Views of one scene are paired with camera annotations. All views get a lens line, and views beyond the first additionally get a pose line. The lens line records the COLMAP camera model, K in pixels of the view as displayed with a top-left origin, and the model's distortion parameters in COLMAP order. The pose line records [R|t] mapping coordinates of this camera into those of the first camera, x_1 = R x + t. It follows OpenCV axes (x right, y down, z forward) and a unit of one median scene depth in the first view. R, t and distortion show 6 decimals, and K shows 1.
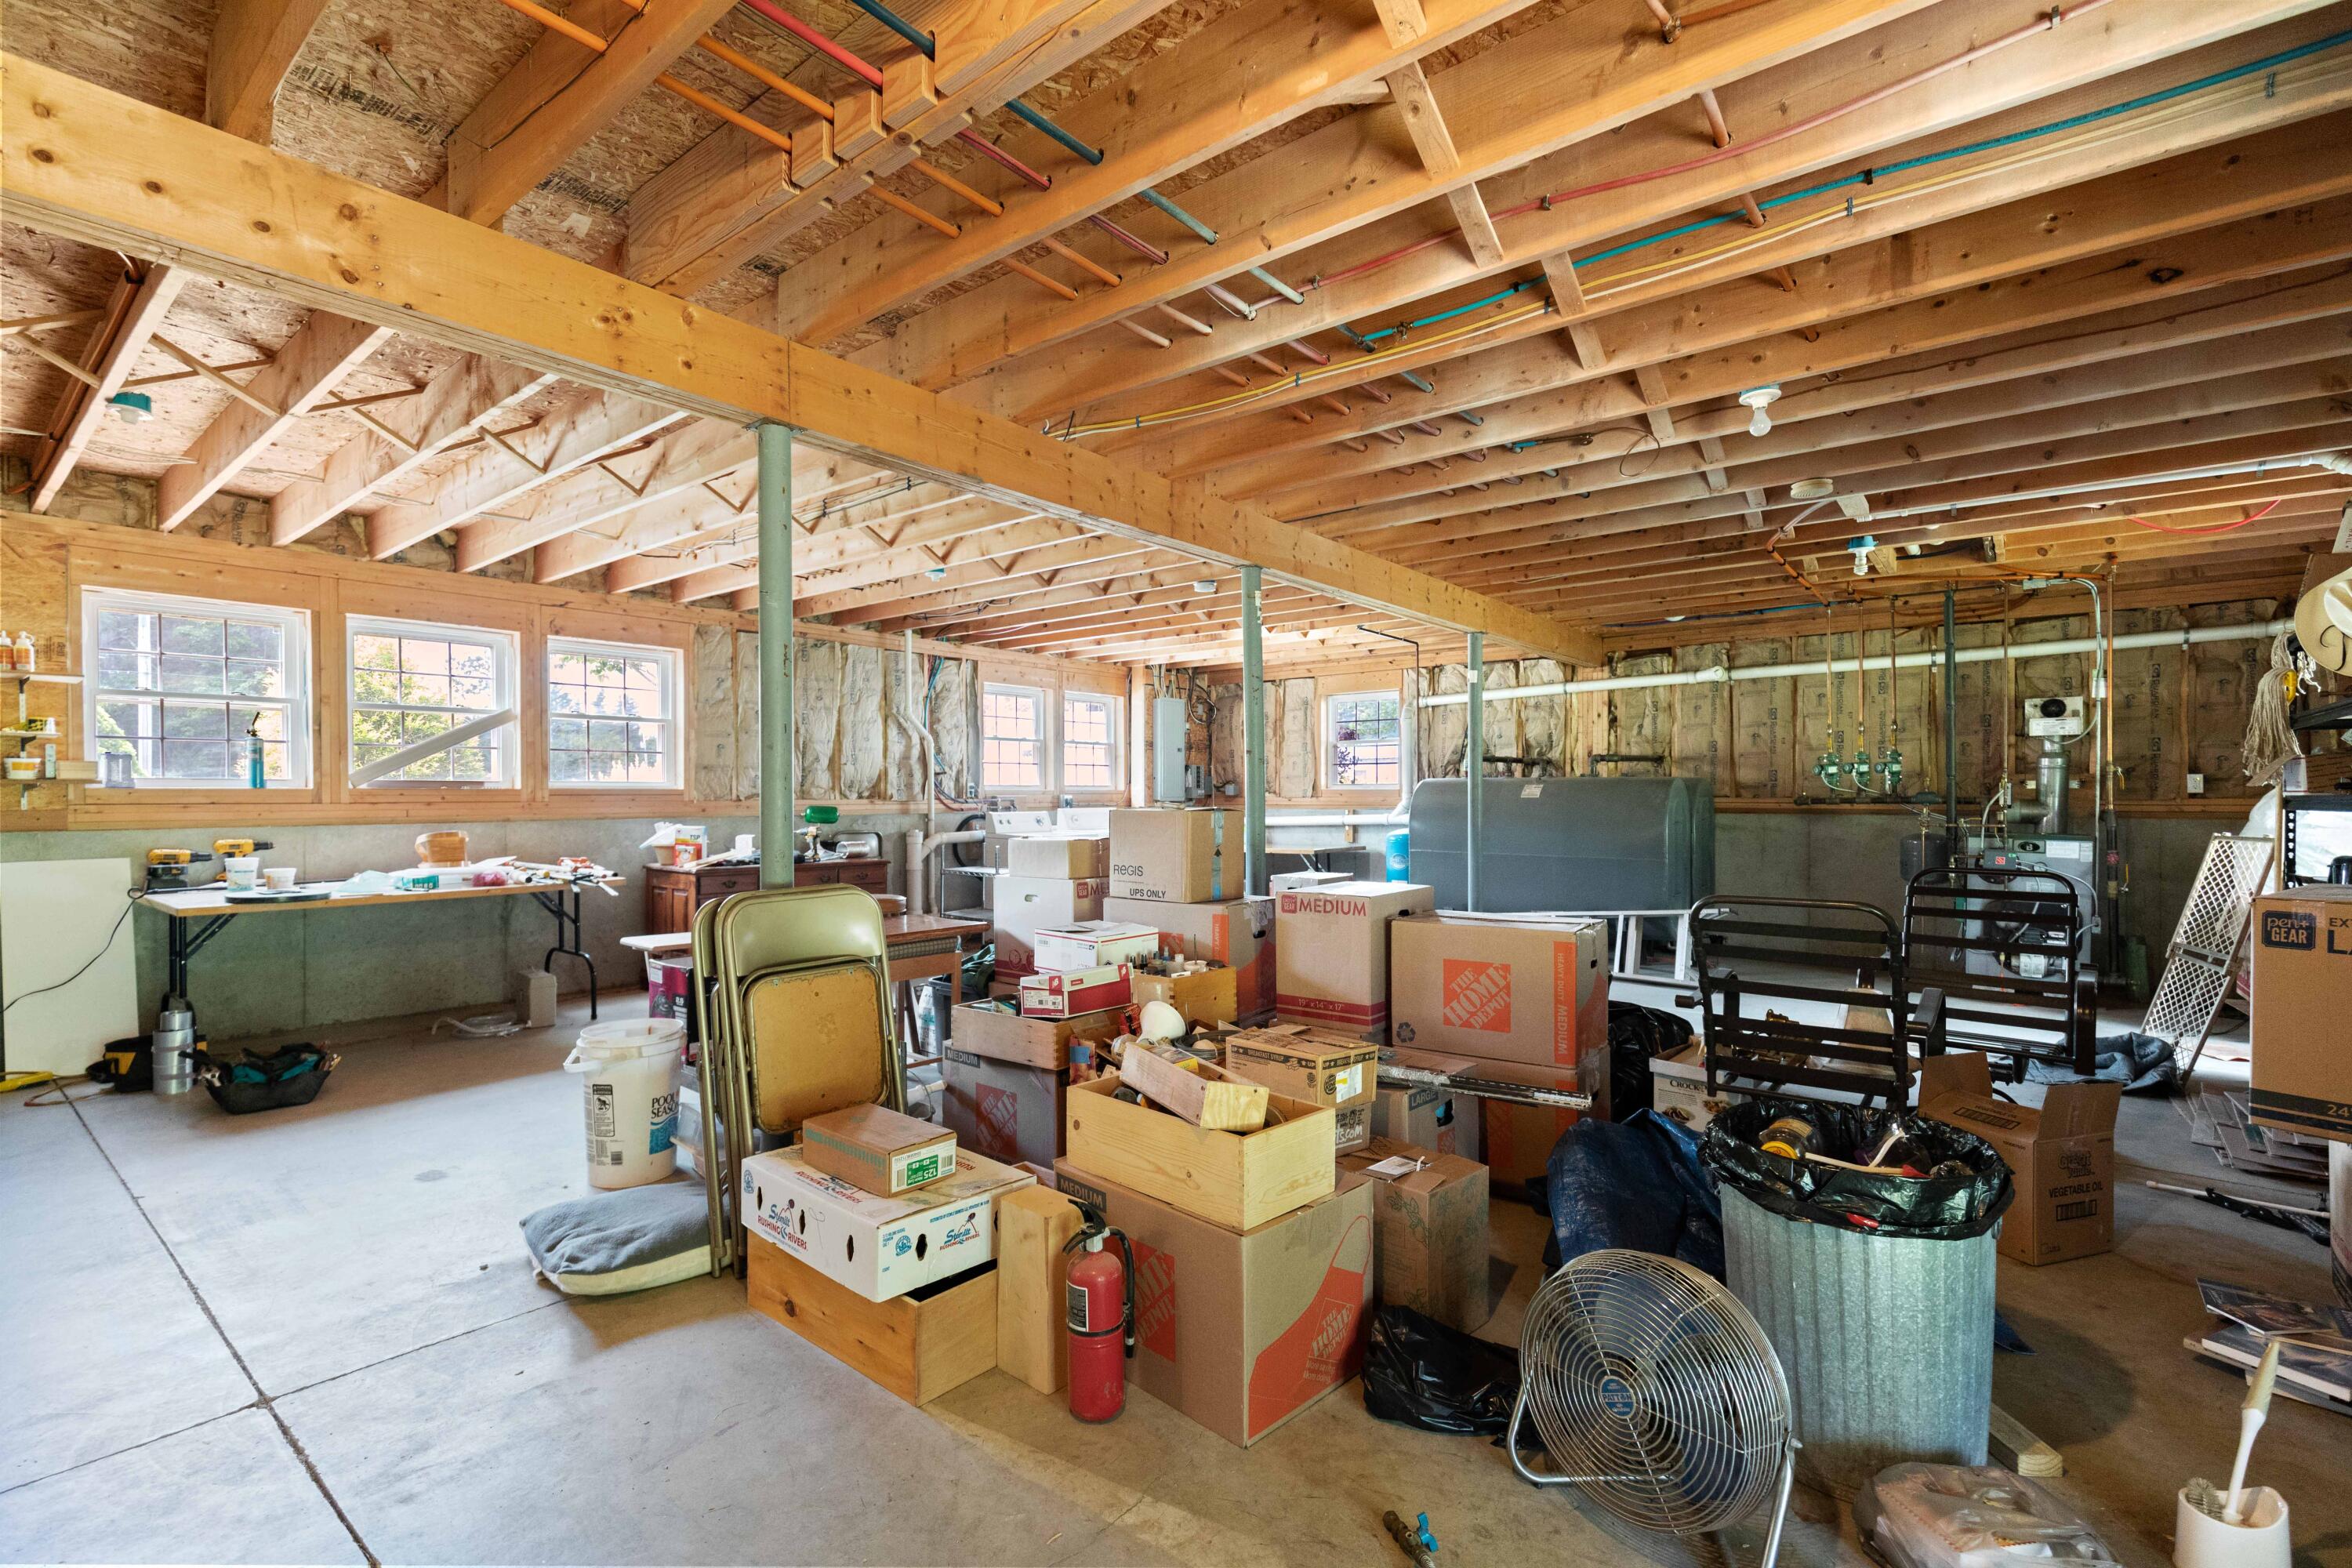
lens RADIAL K [[1070.4, 0, 1170.4], [0, 1070.4, 793.3], [0, 0, 1]] dist [0.004408, -0.000710]
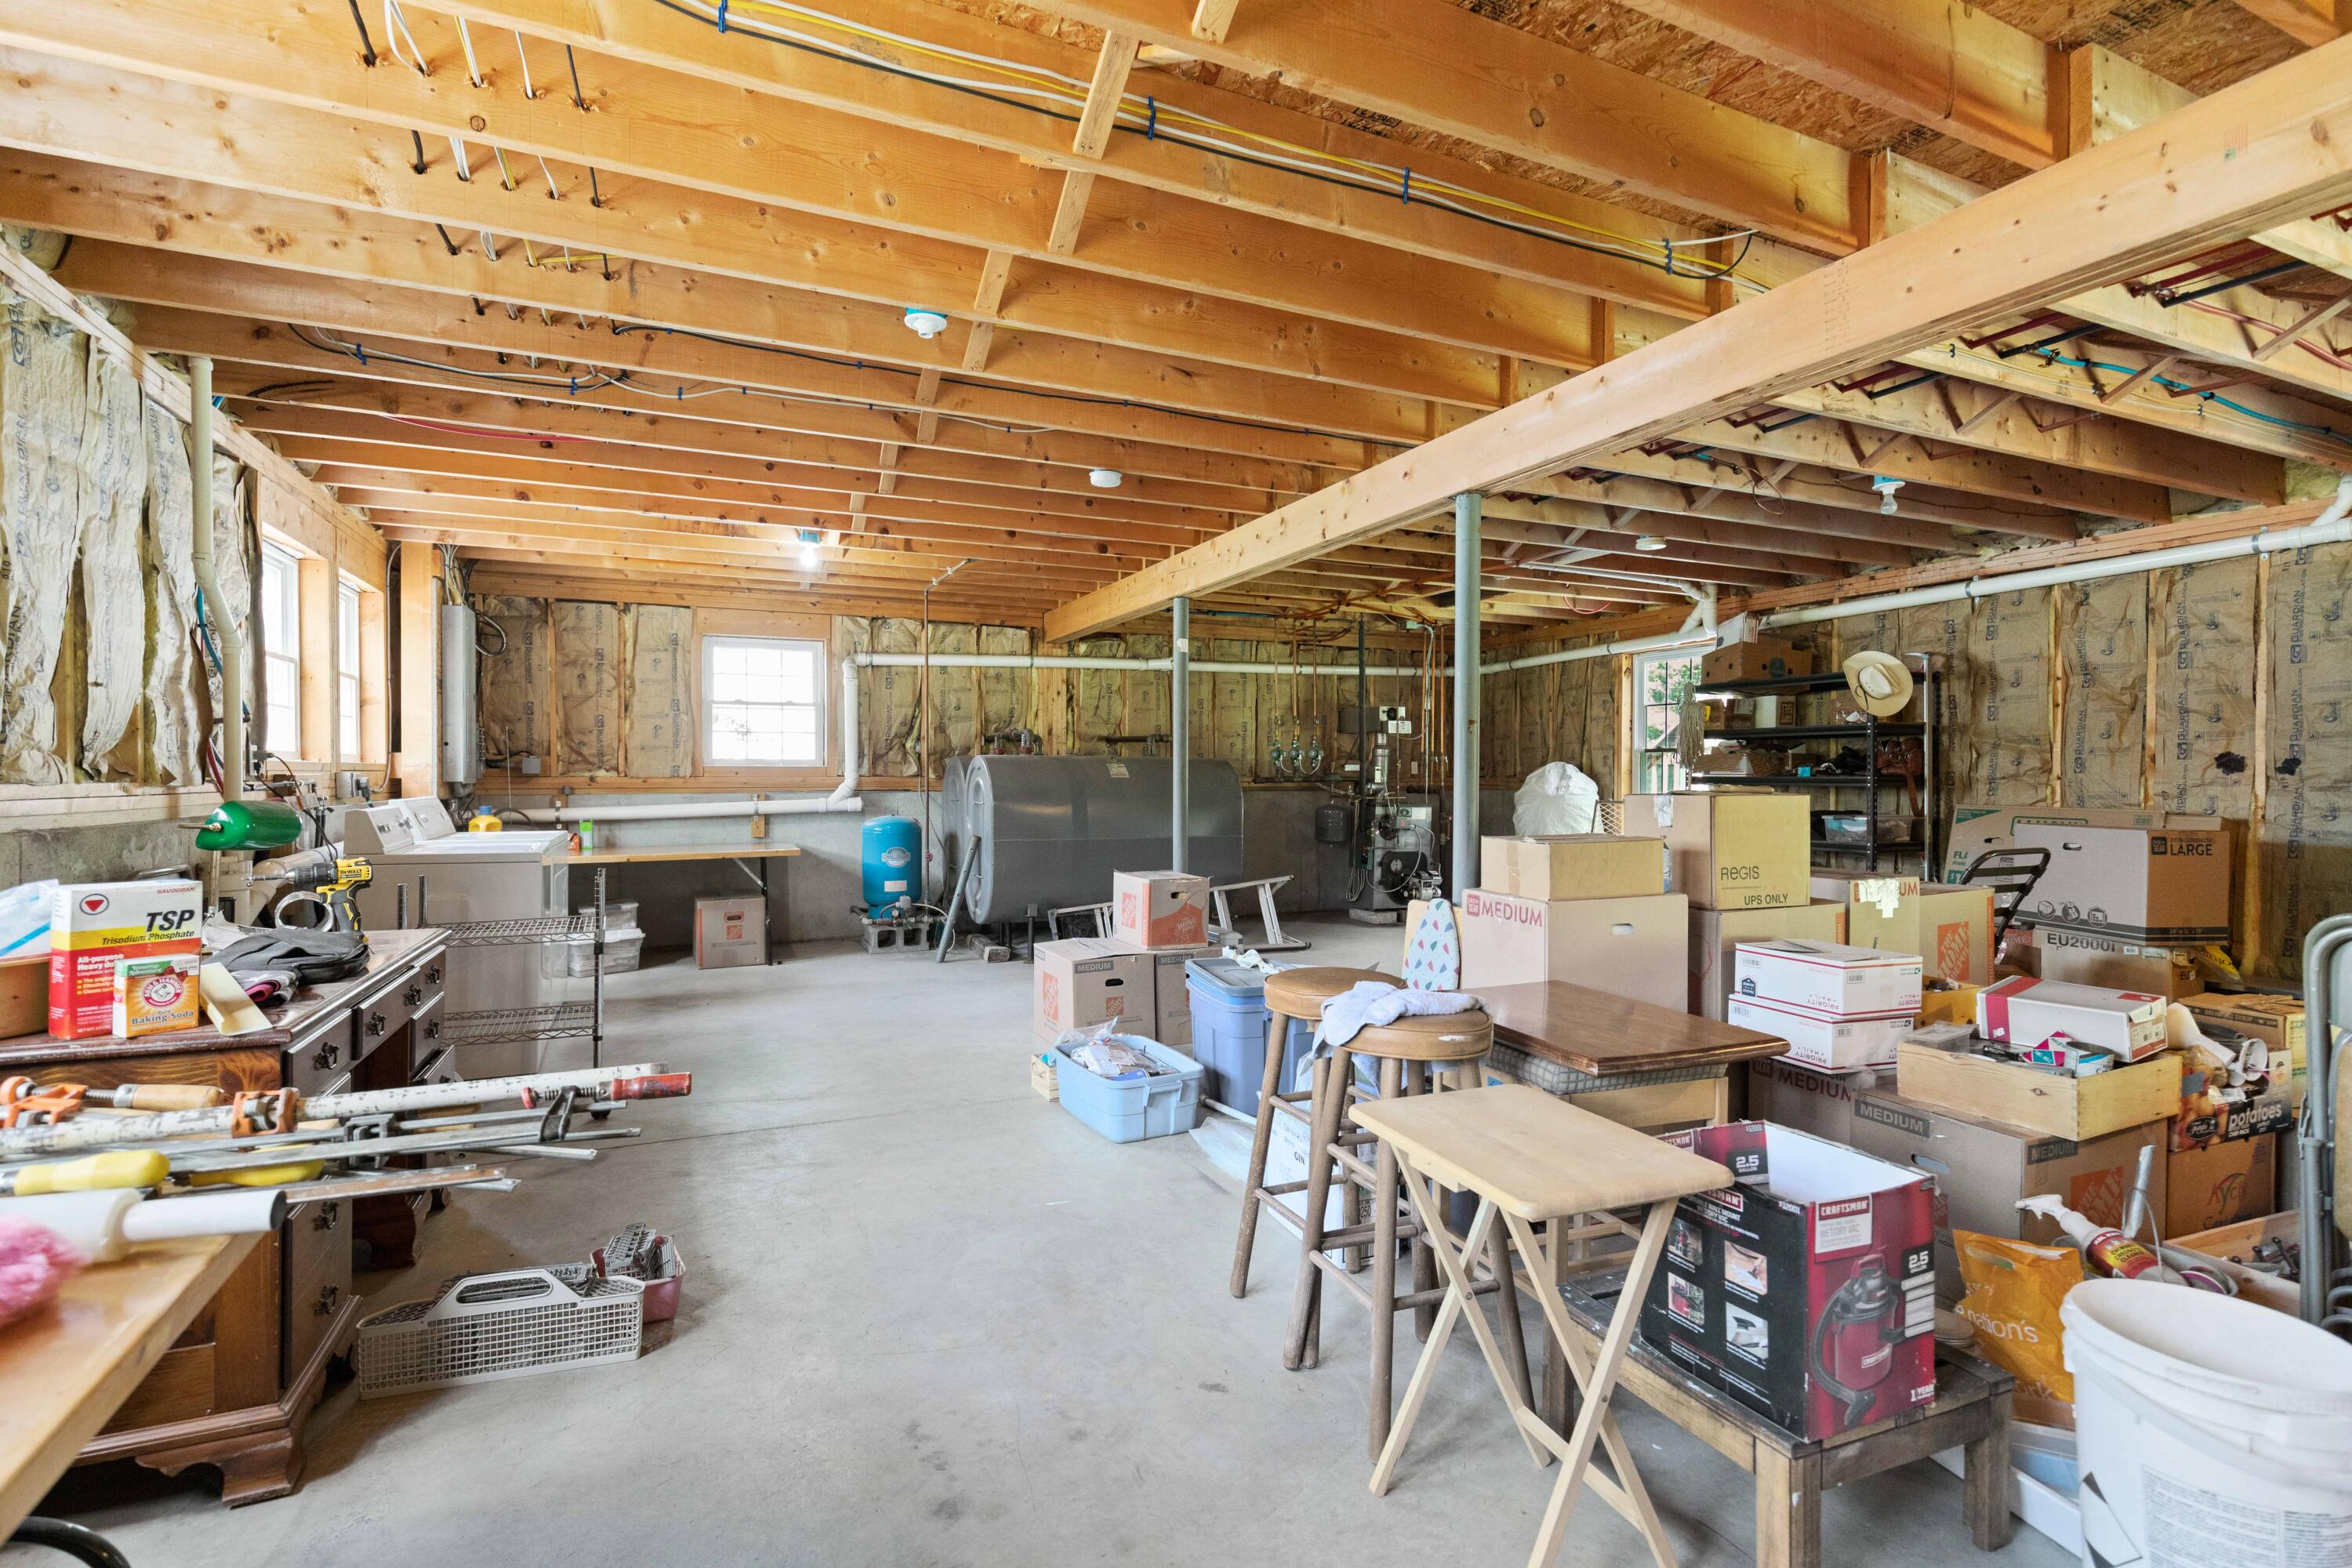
lens RADIAL K [[1070.4, 0, 1174.3], [0, 1070.4, 784.4], [0, 0, 1]] dist [0.004408, -0.000710]
pose [[0.443801, -0.005974, 0.896106, -0.427954], [-0.004241, 0.999953, 0.008767, 0.001176], [-0.896115, -0.007691, 0.443754, 0.477216]]
